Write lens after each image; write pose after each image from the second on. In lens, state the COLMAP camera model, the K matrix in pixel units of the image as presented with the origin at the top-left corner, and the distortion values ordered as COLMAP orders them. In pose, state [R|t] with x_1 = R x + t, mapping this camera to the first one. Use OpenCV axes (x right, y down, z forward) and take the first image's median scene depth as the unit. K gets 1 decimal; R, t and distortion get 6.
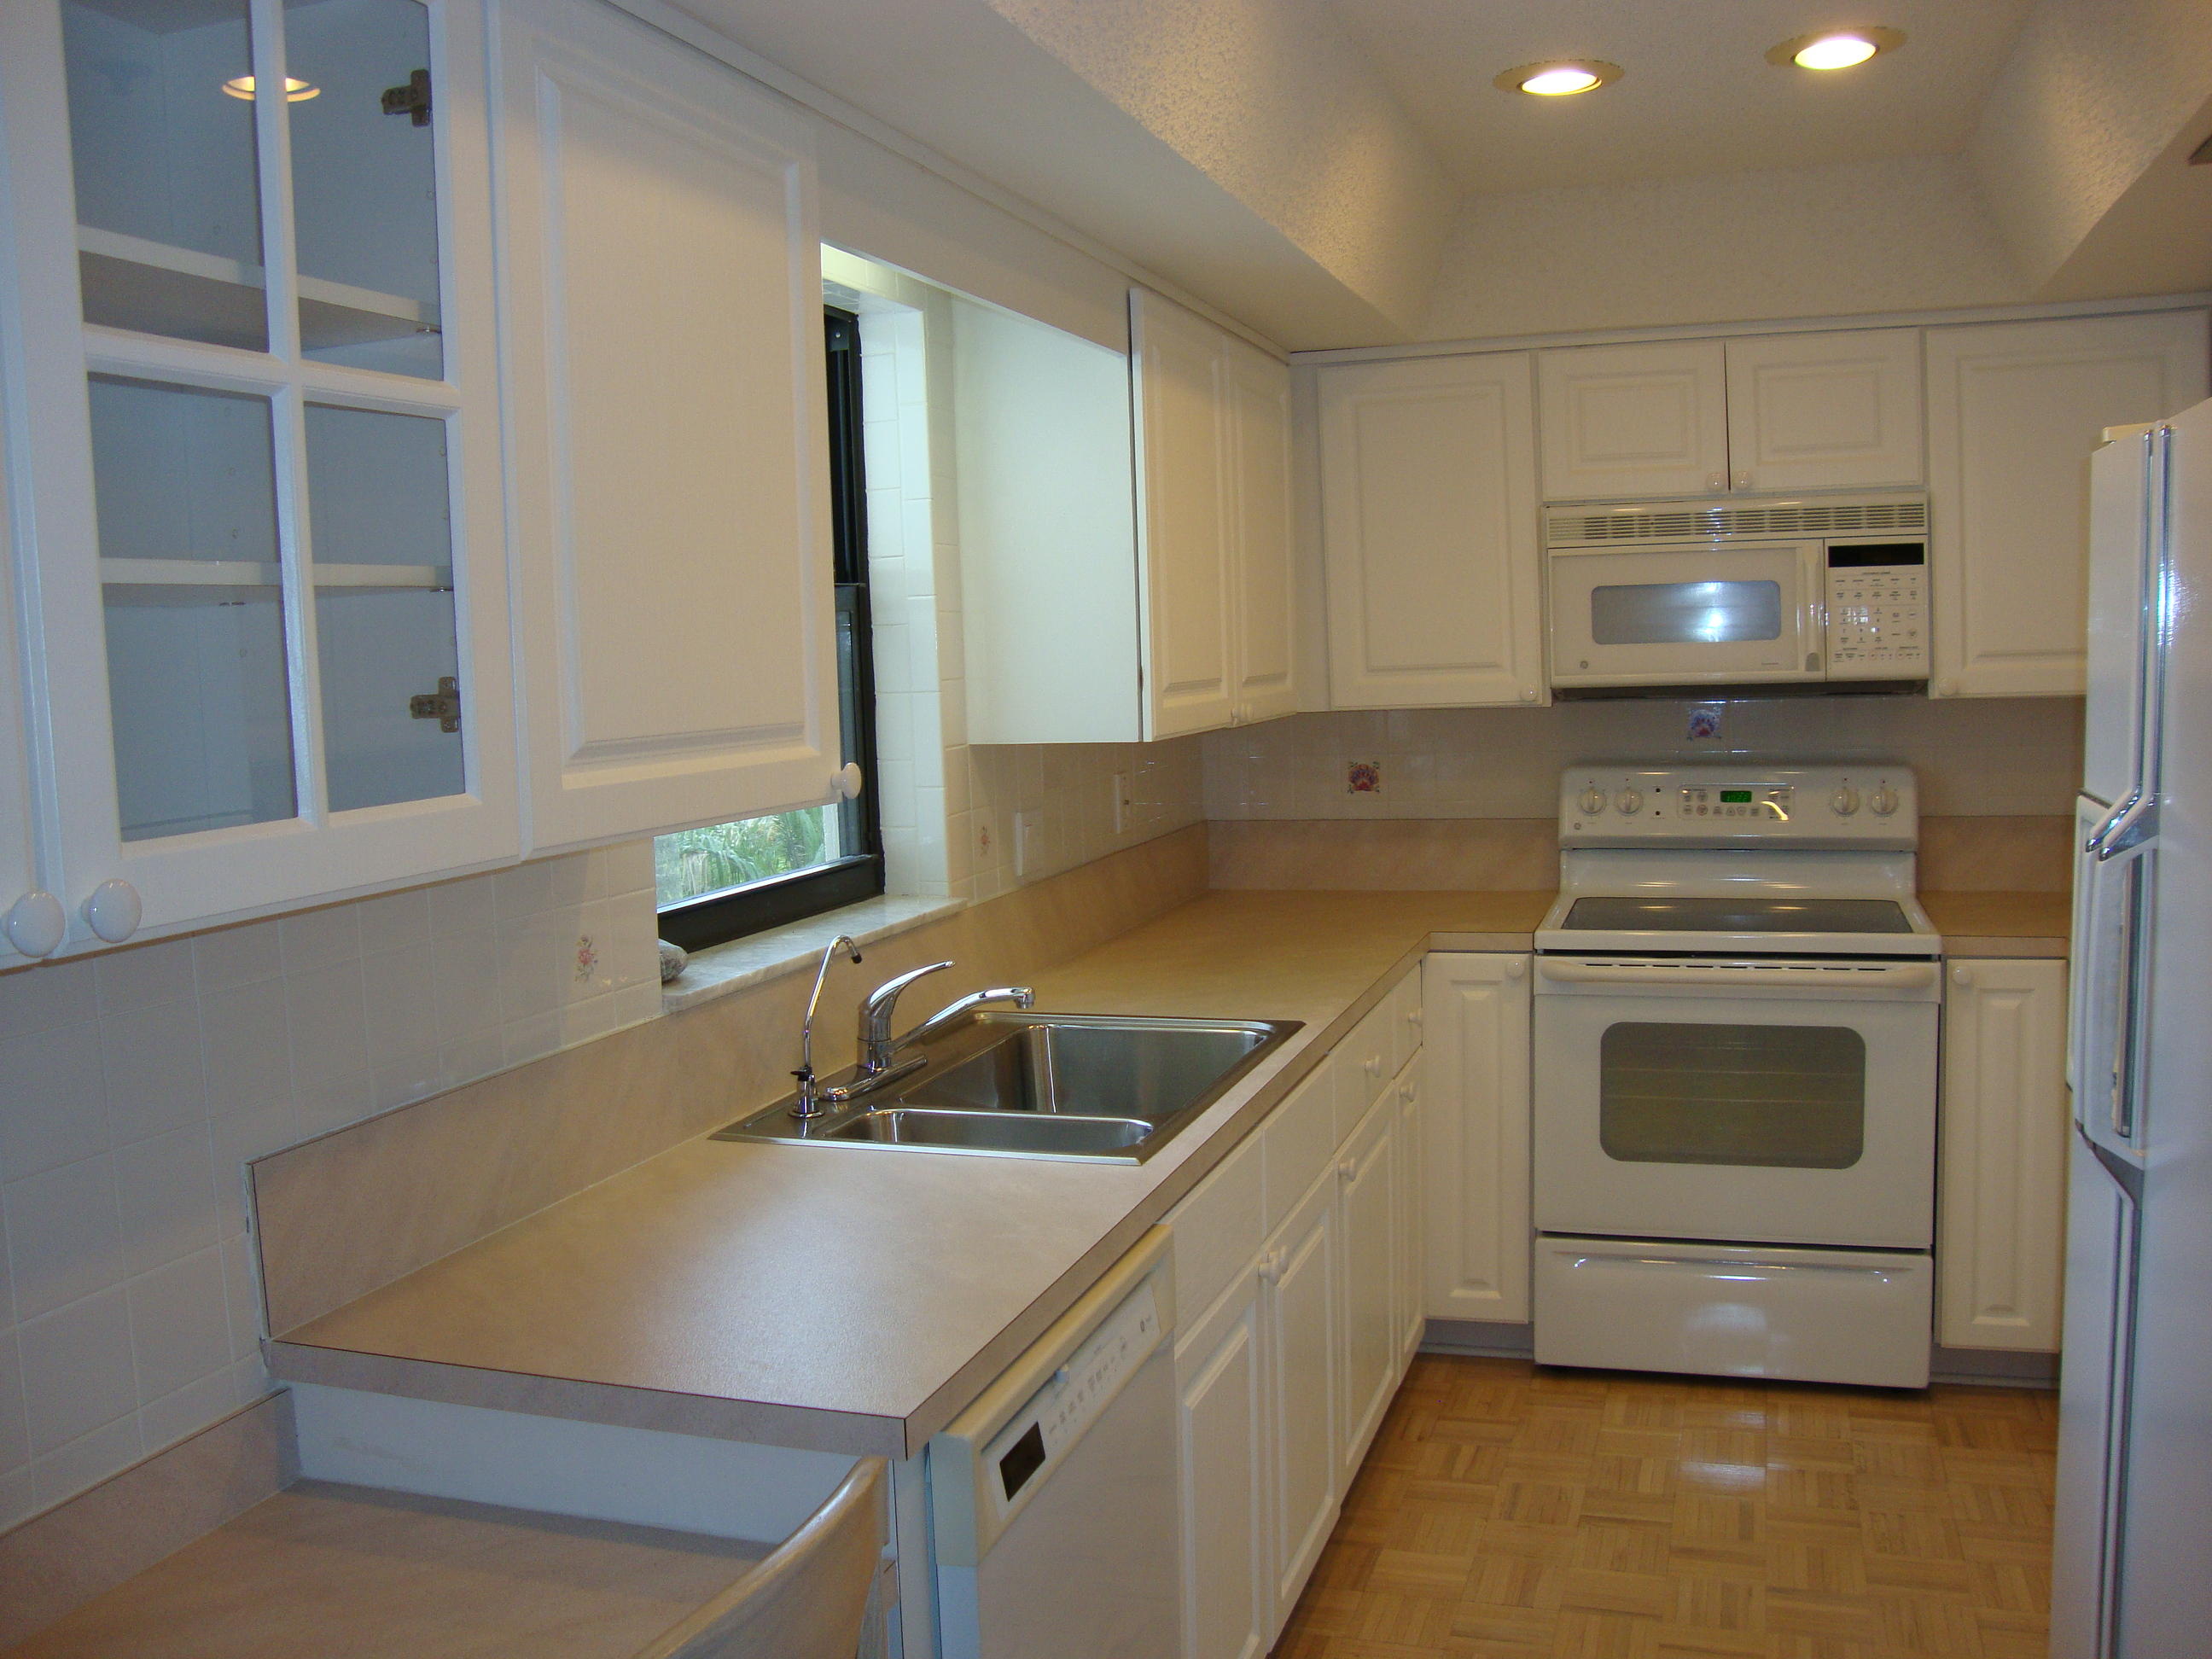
lens RADIAL K [[1968.2, 0, 1108.2], [0, 1968.2, 845.2], [0, 0, 1]] dist [-0.198881, 0.182207]
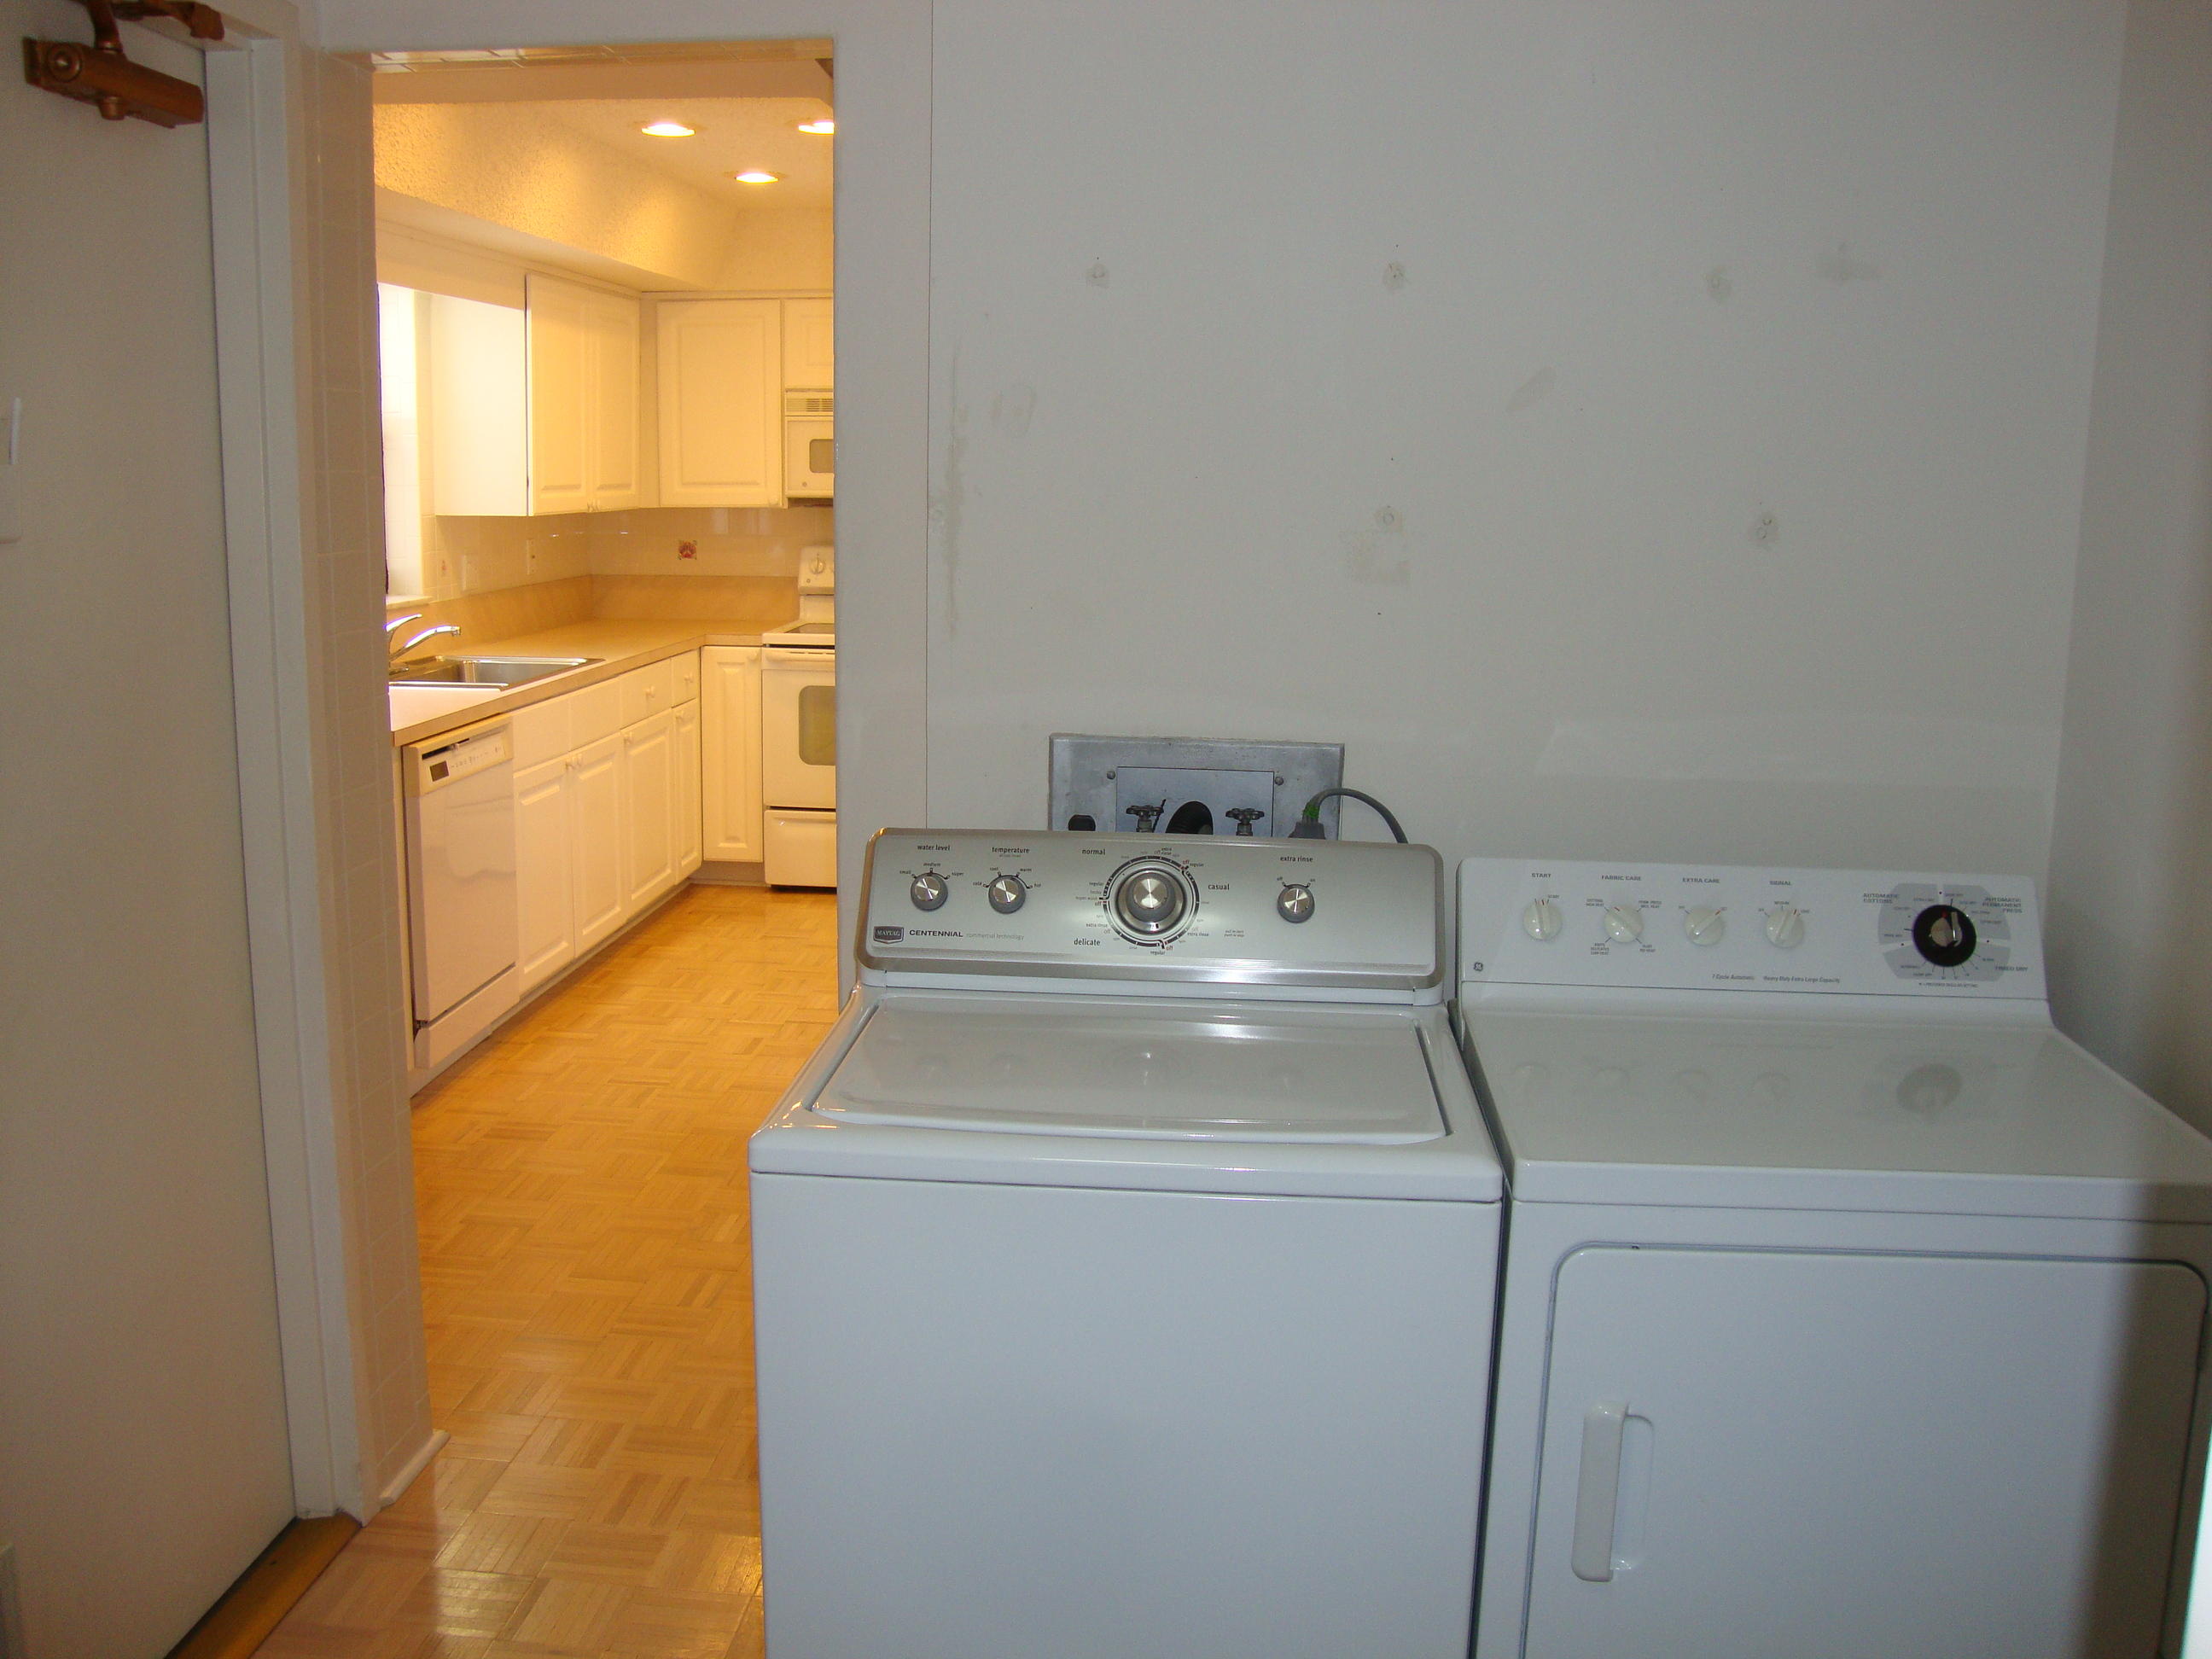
lens RADIAL K [[1968.2, 0, 1106.7], [0, 1968.2, 808.0], [0, 0, 1]] dist [-0.198881, 0.182207]
pose [[0.969483, 0.008207, 0.245022, 0.086193], [-0.025148, 0.997497, 0.066090, 0.075200], [-0.243866, -0.070235, 0.967262, -0.785636]]
